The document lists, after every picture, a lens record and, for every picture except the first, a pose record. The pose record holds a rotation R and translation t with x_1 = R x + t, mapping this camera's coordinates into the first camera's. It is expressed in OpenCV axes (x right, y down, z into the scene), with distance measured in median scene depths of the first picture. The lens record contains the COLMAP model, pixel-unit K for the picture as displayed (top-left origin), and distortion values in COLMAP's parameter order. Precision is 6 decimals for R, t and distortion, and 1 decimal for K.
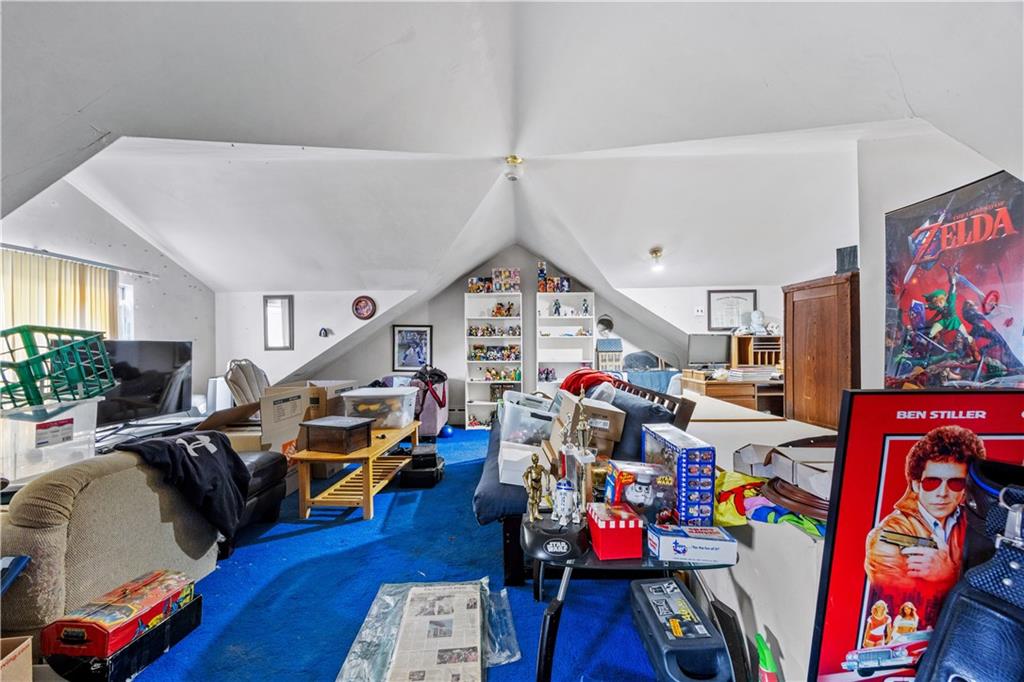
lens RADIAL K [[395.4, 0, 512.0], [0, 395.4, 343.1], [0, 0, 1]] dist [0.002790, 0.000155]
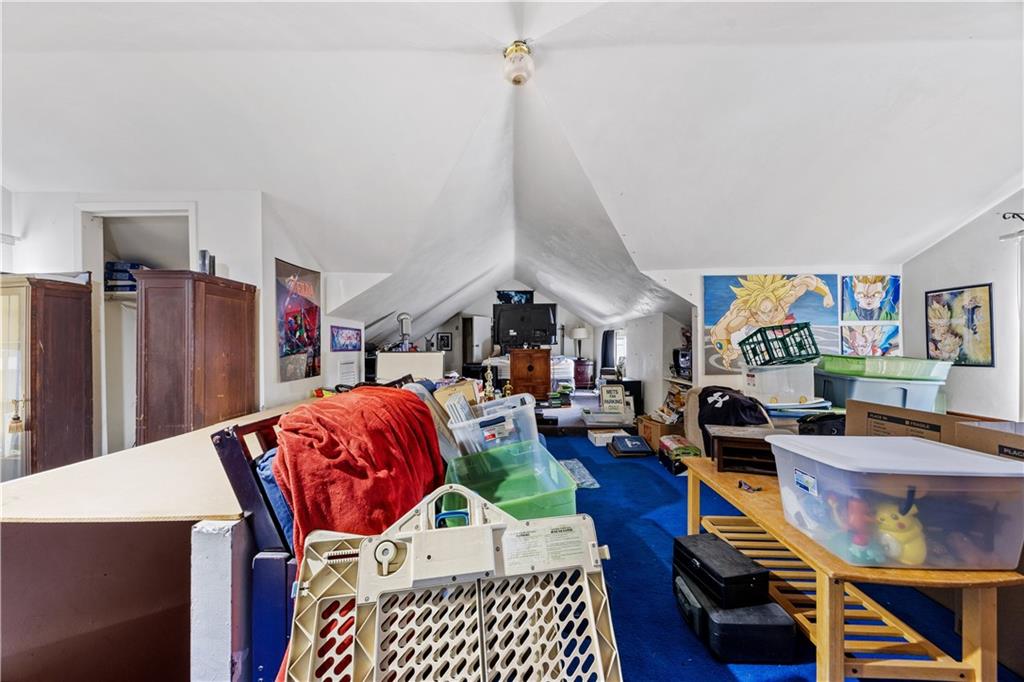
lens RADIAL K [[395.4, 0, 513.6], [0, 395.4, 342.2], [0, 0, 1]] dist [0.002790, 0.000155]
pose [[-0.999578, 0.008932, 0.027641, -0.045631], [0.008805, 0.999950, -0.004690, 0.022062], [-0.027682, -0.004445, -0.999607, 2.887188]]
